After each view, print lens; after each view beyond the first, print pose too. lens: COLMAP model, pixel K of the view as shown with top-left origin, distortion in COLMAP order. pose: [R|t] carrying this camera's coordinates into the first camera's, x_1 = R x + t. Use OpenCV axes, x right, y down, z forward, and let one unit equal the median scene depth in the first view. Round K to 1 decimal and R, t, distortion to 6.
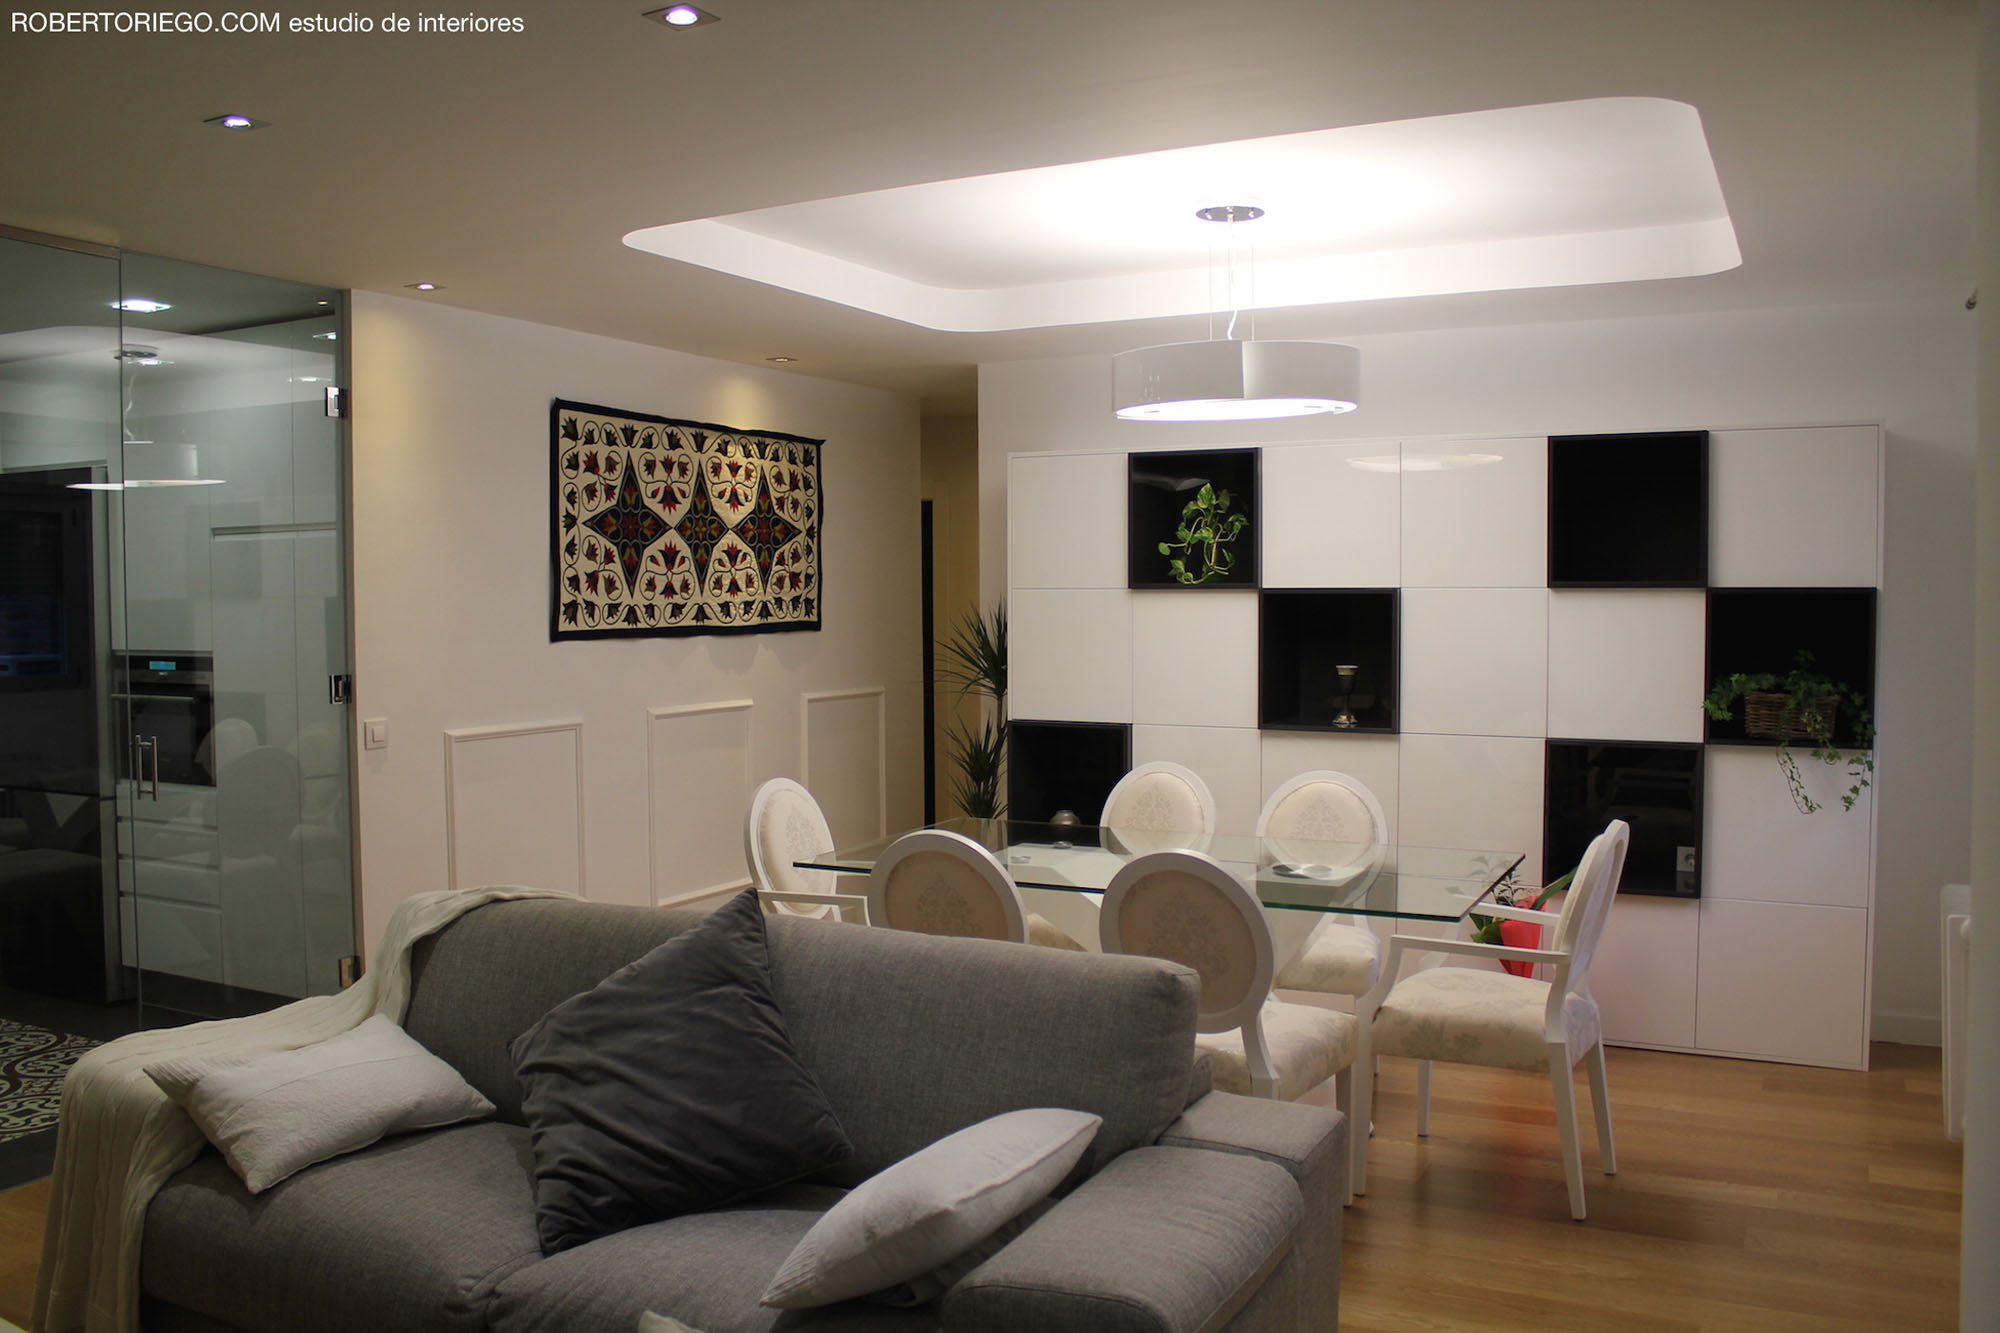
lens RADIAL K [[1657.4, 0, 1000.0], [0, 1657.4, 666.5], [0, 0, 1]] dist [-0.147693, 0.160970]
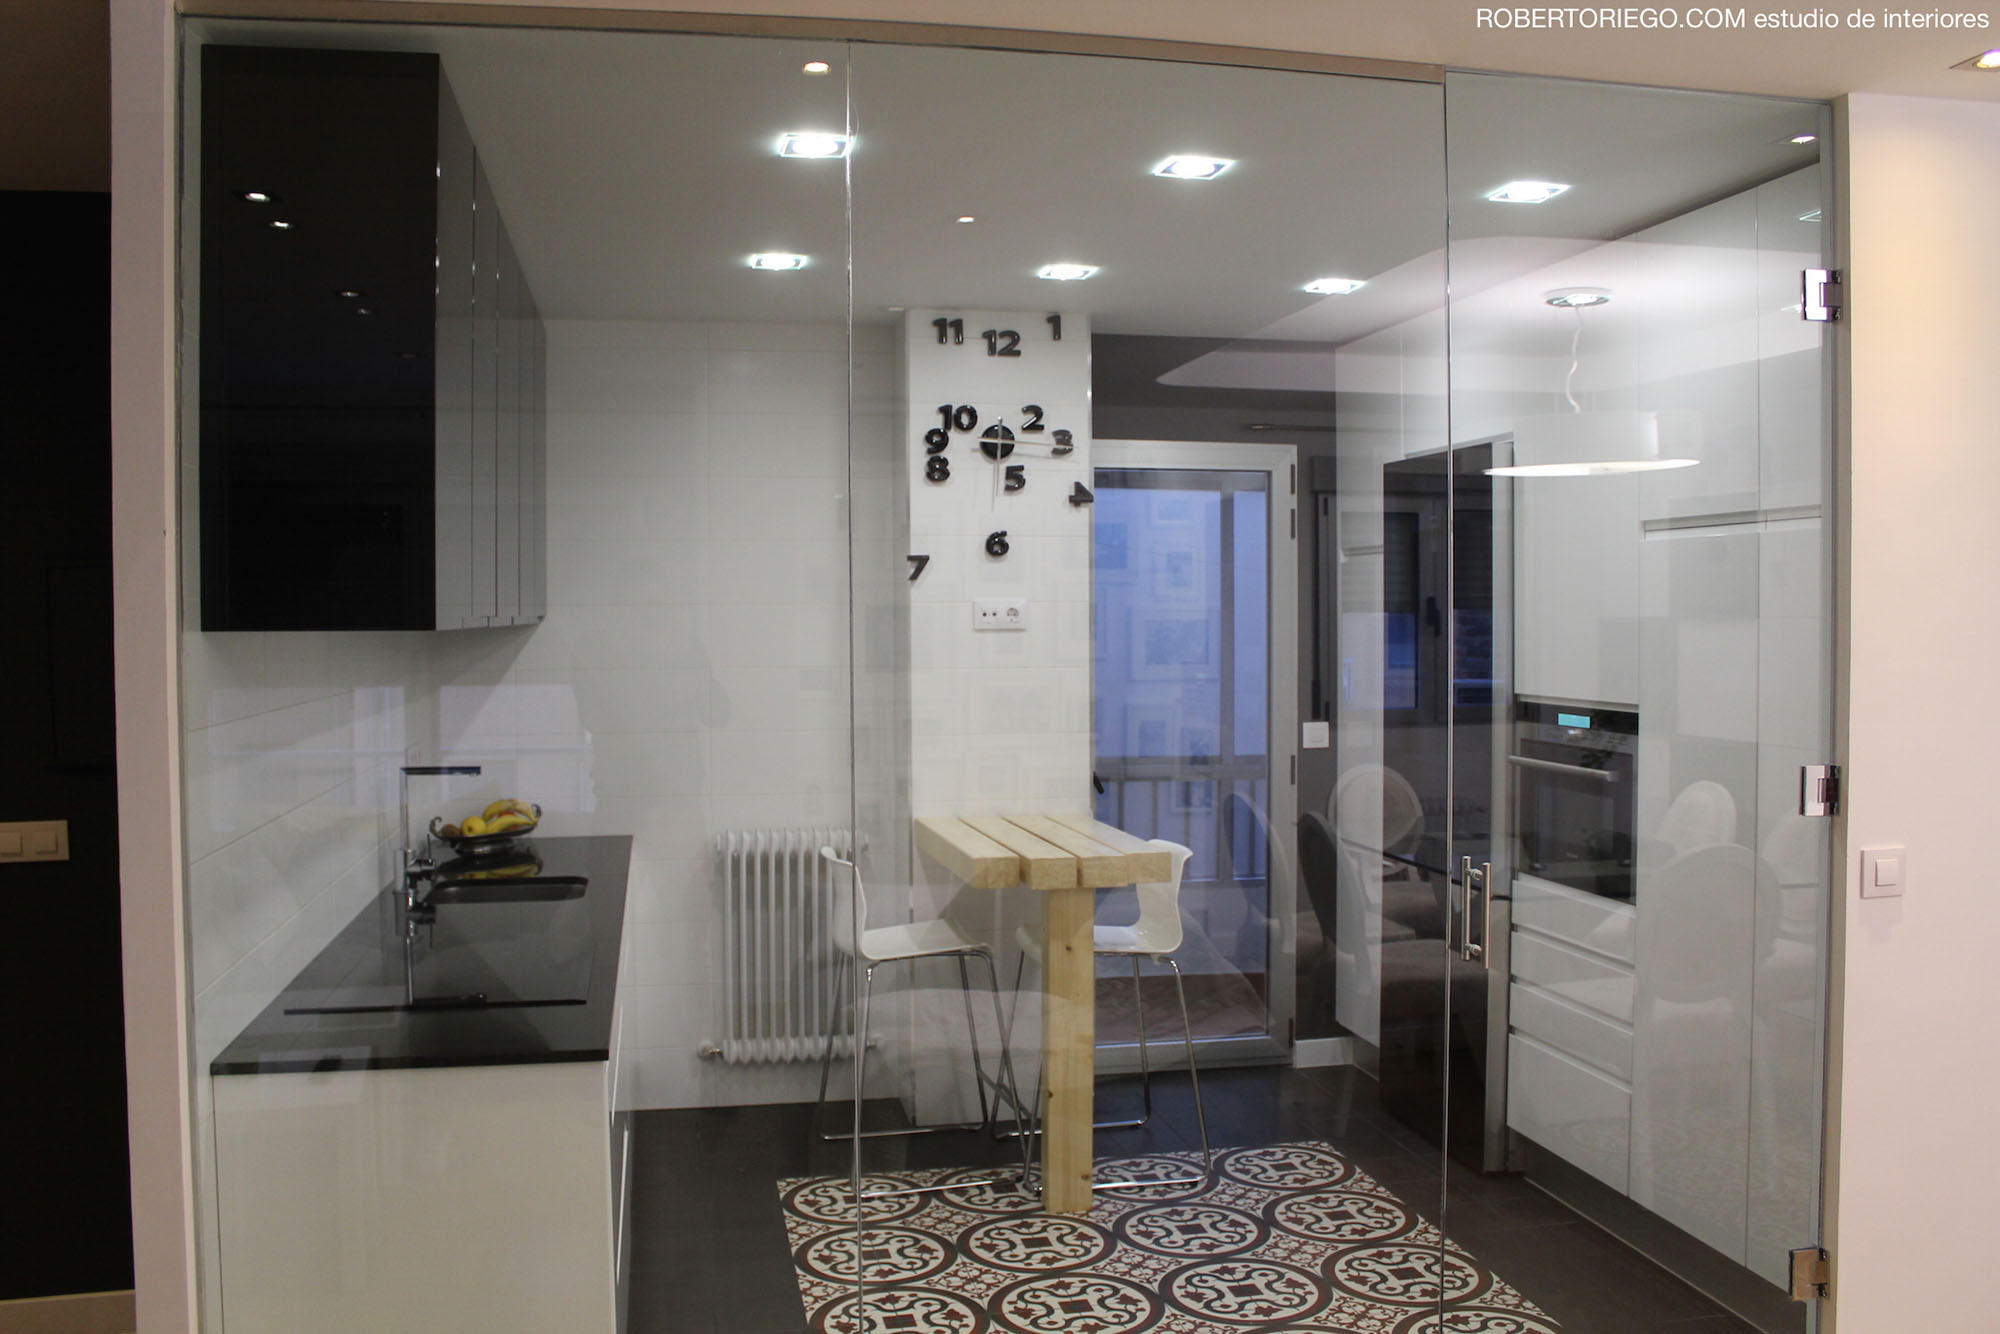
lens RADIAL K [[1657.4, 0, 1000.0], [0, 1657.4, 667.0], [0, 0, 1]] dist [-0.147693, 0.160970]
pose [[0.631258, 0.024545, -0.775185, -0.126821], [-0.024202, 0.999636, 0.011943, -0.026561], [0.775196, 0.011222, 0.631622, 0.356242]]
